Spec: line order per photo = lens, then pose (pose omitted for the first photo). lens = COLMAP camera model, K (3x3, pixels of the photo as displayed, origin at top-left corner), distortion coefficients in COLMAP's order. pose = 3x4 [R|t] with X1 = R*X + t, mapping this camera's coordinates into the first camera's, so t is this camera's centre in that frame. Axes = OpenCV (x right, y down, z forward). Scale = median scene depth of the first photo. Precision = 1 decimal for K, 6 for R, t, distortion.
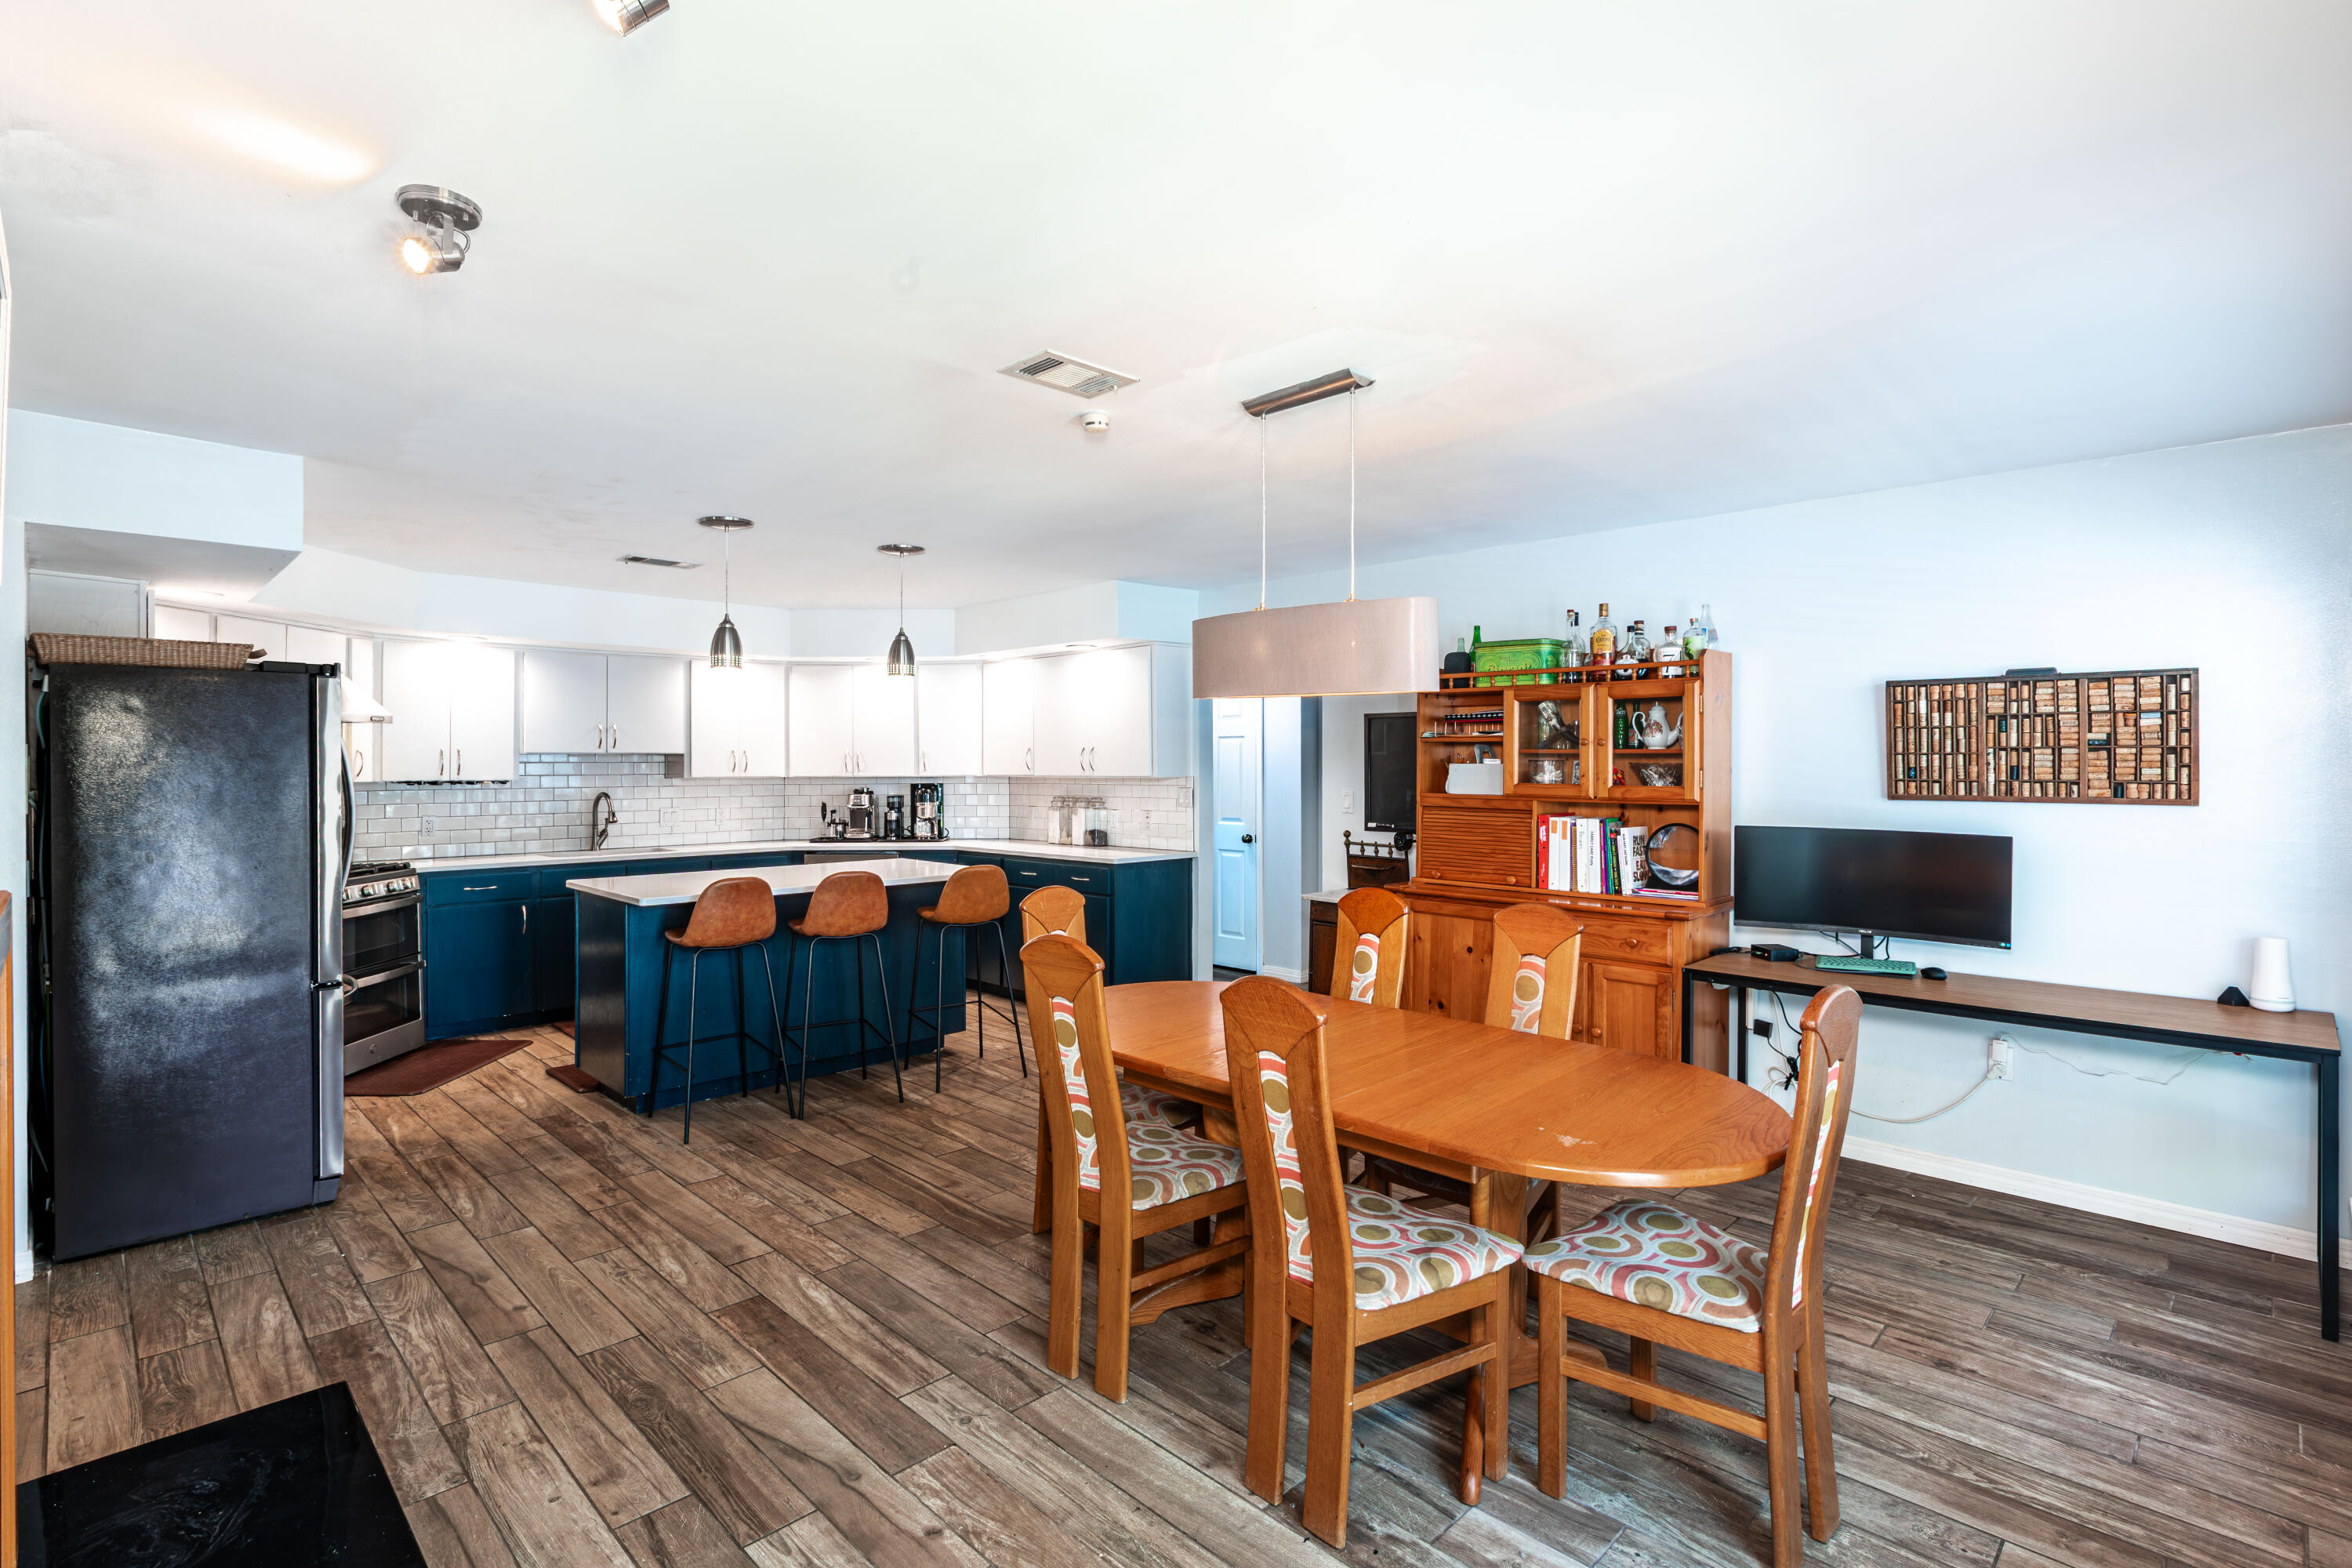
lens RADIAL K [[1090.9, 0, 1164.7], [0, 1090.9, 774.1], [0, 0, 1]] dist [-0.004330, 0.000519]
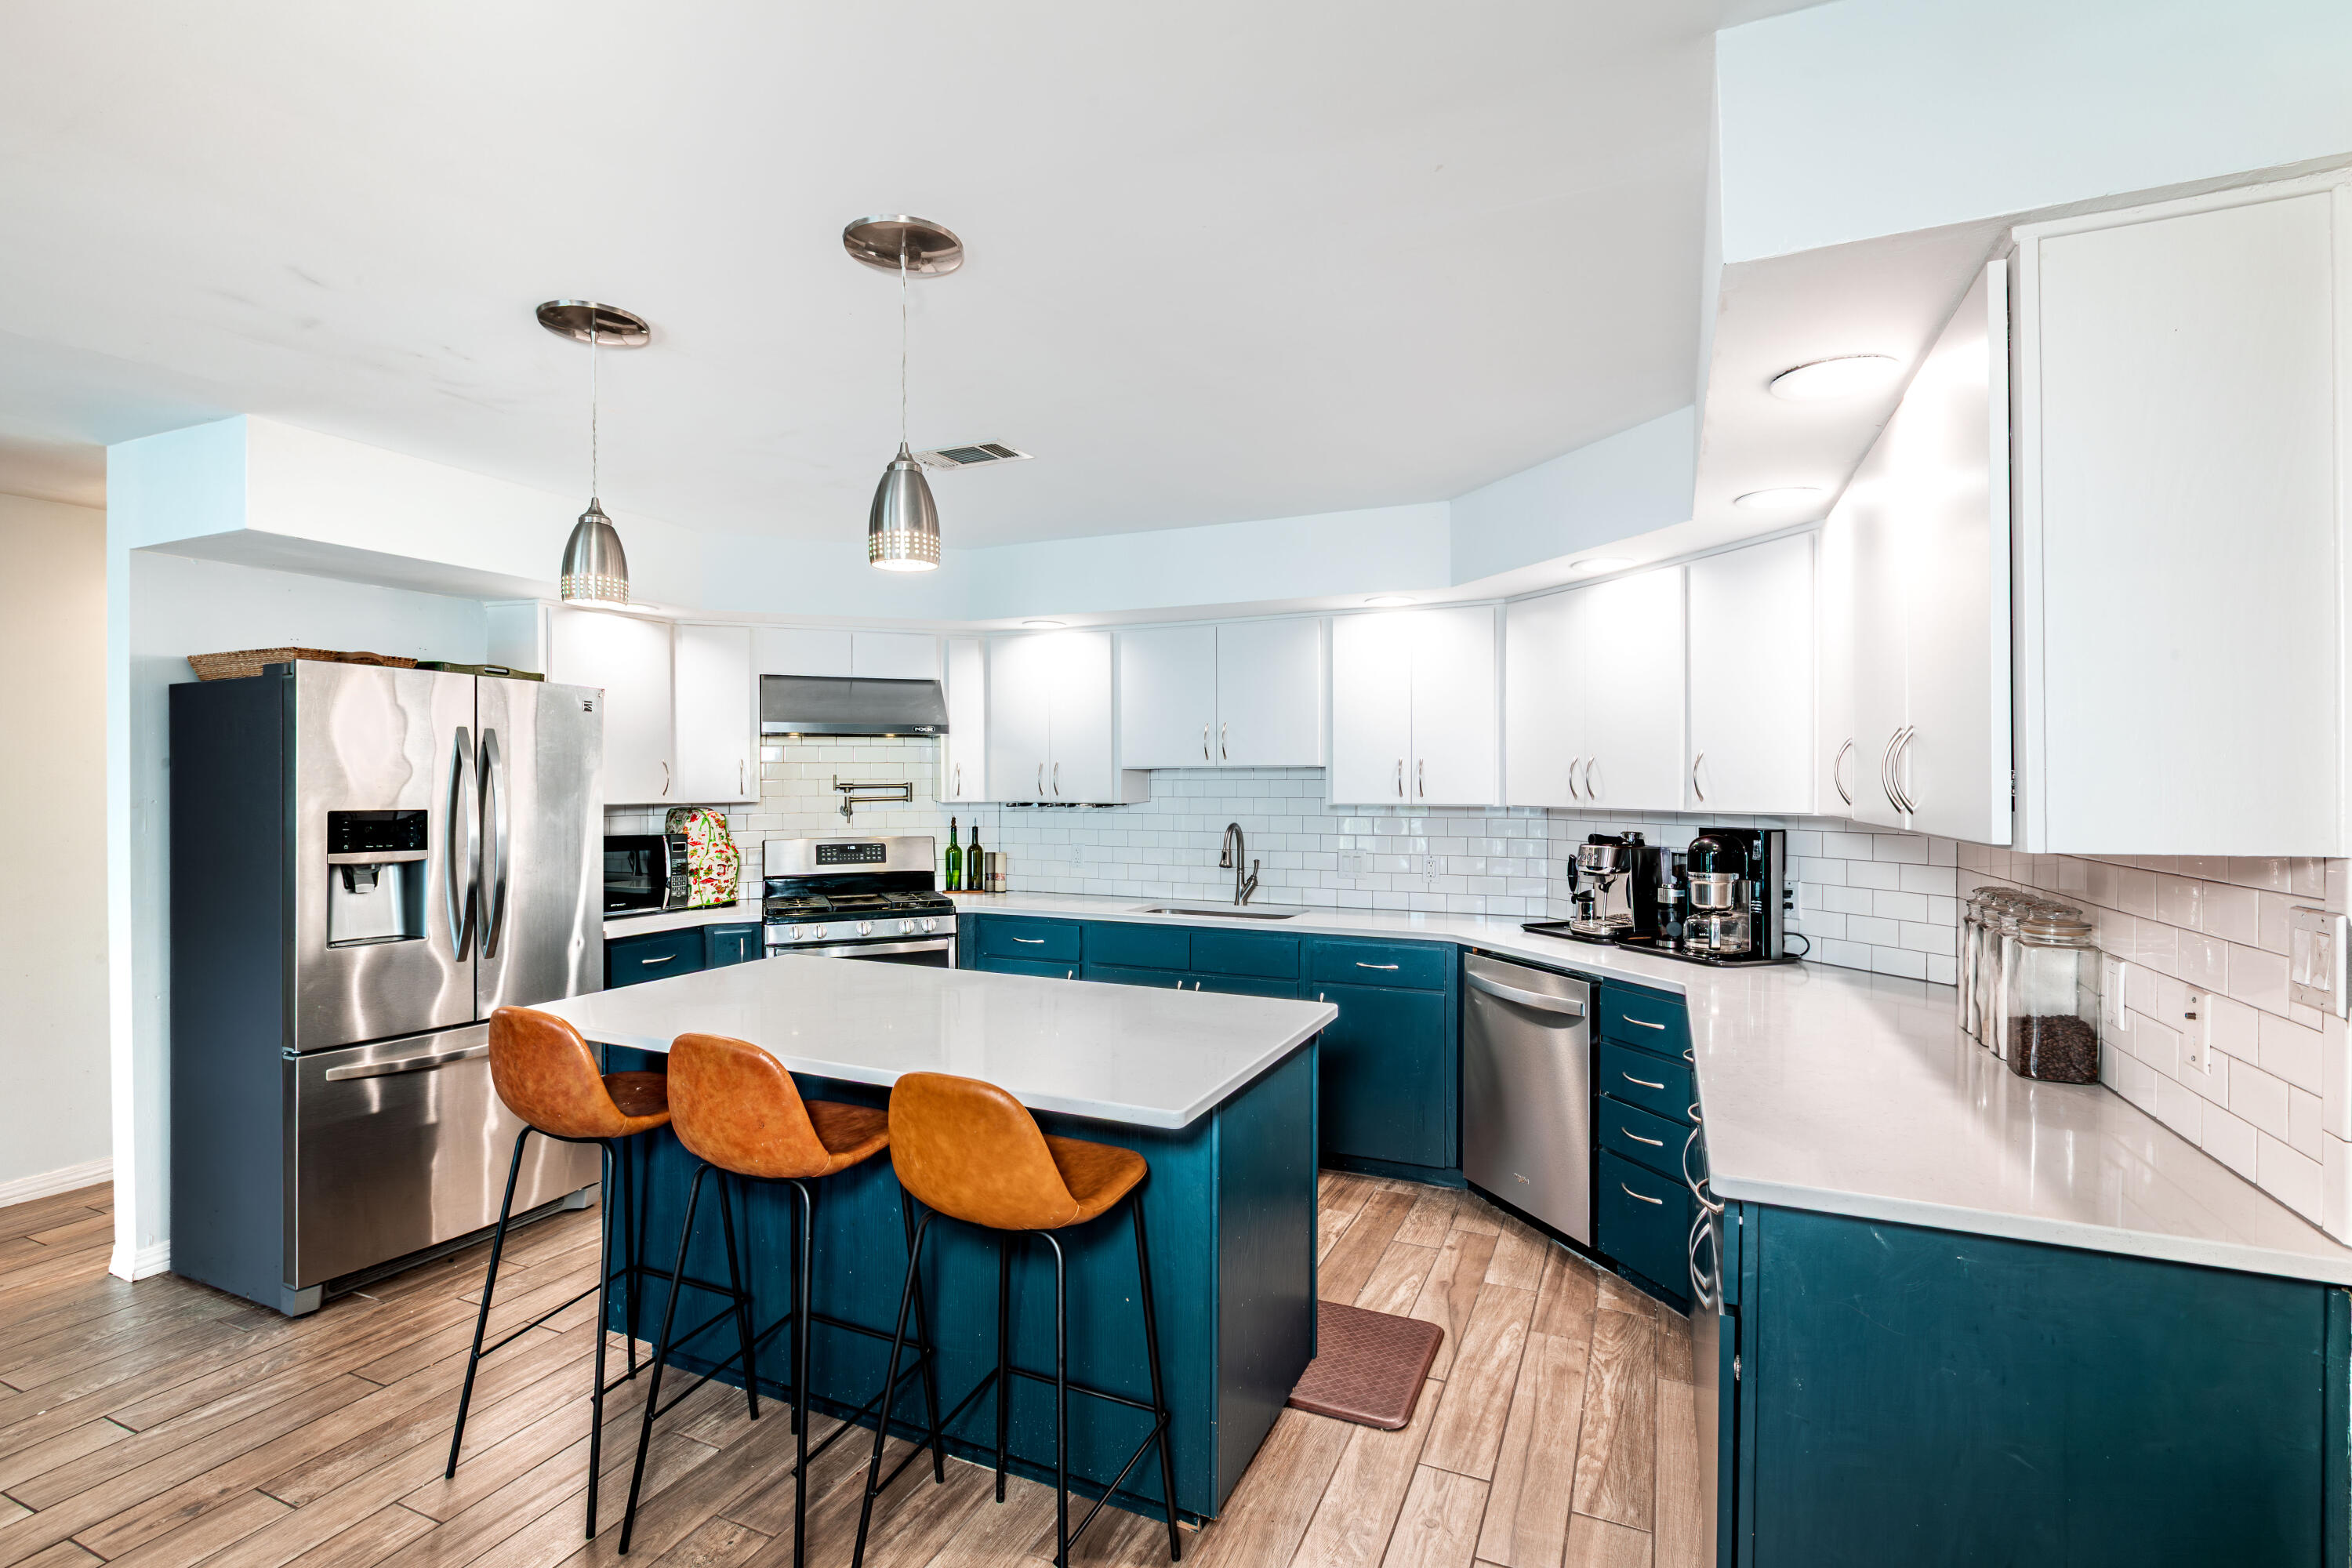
lens RADIAL K [[1090.9, 0, 1176.6], [0, 1090.9, 781.5], [0, 0, 1]] dist [-0.004330, 0.000519]
pose [[0.362361, 0.001490, -0.932037, 0.216070], [-0.011325, 0.999932, -0.002805, -0.012567], [0.931969, 0.011572, 0.362353, 1.220712]]
